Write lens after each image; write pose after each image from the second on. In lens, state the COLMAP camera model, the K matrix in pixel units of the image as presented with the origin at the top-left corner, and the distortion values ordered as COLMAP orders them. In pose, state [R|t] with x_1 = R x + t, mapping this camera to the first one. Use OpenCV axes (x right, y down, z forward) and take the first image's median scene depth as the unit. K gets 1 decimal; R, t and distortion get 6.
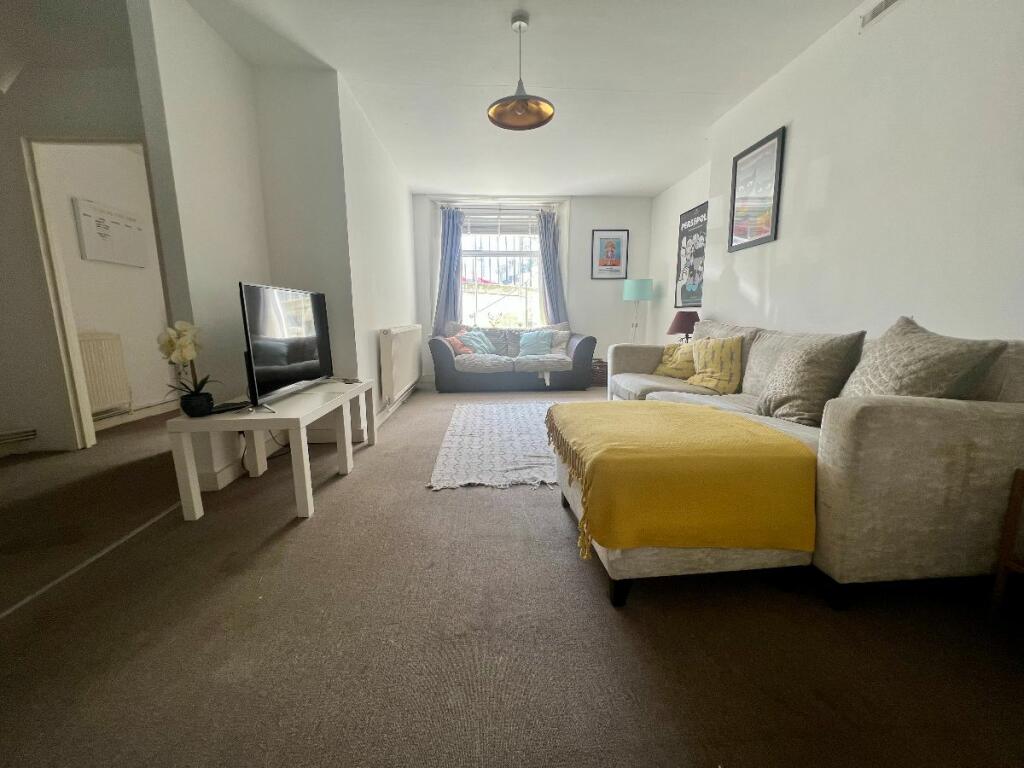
lens RADIAL K [[408.2, 0, 510.4], [0, 408.2, 383.8], [0, 0, 1]] dist [-0.002521, 0.000210]
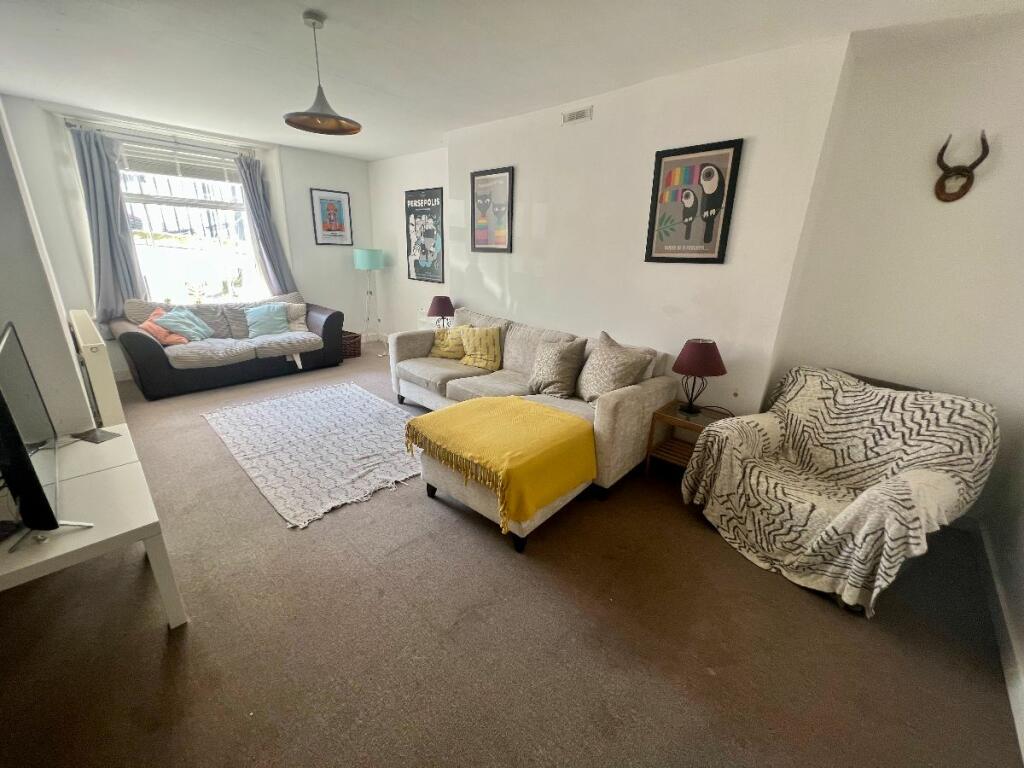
lens RADIAL K [[408.2, 0, 511.6], [0, 408.2, 383.6], [0, 0, 1]] dist [-0.002521, 0.000210]
pose [[0.723896, -0.185993, 0.664365, -0.273848], [0.074047, 0.978358, 0.193215, -0.156497], [-0.685924, -0.090674, 0.722002, -0.017148]]
